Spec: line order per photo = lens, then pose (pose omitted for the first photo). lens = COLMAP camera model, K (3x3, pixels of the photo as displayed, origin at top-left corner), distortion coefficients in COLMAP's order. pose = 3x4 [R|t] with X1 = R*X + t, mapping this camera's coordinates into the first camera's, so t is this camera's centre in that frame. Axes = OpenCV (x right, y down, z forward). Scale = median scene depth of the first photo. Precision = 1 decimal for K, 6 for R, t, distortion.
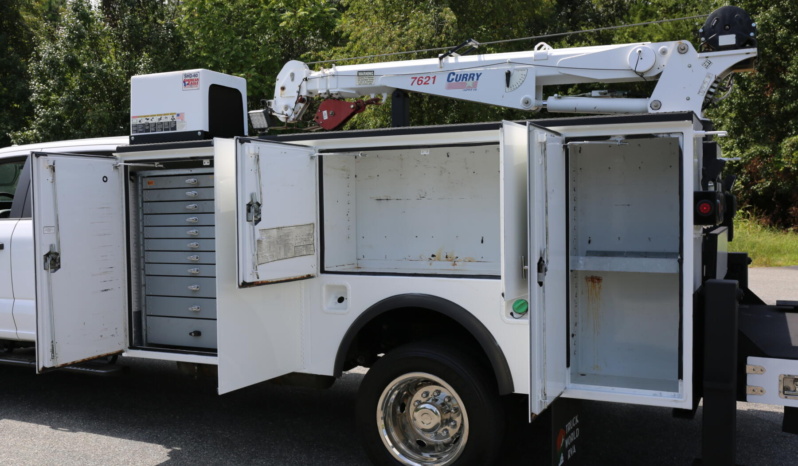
lens RADIAL K [[773.2, 0, 399.0], [0, 773.2, 233.0], [0, 0, 1]] dist [-0.062211, 0.153062]
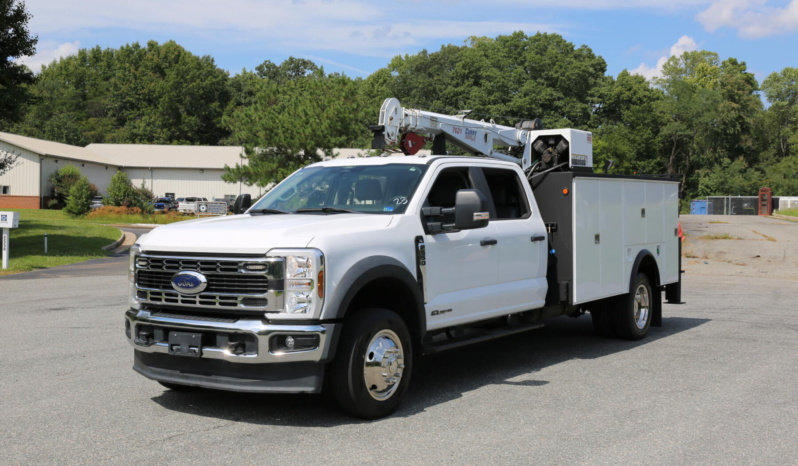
lens RADIAL K [[984.1, 0, 399.0], [0, 984.1, 233.0], [0, 0, 1]] dist [0.000032, 0.002179]
pose [[0.127471, -0.013226, 0.991754, -1.942293], [0.040679, 0.999139, 0.008096, -0.014840], [-0.991008, 0.039312, 0.127899, 0.879612]]
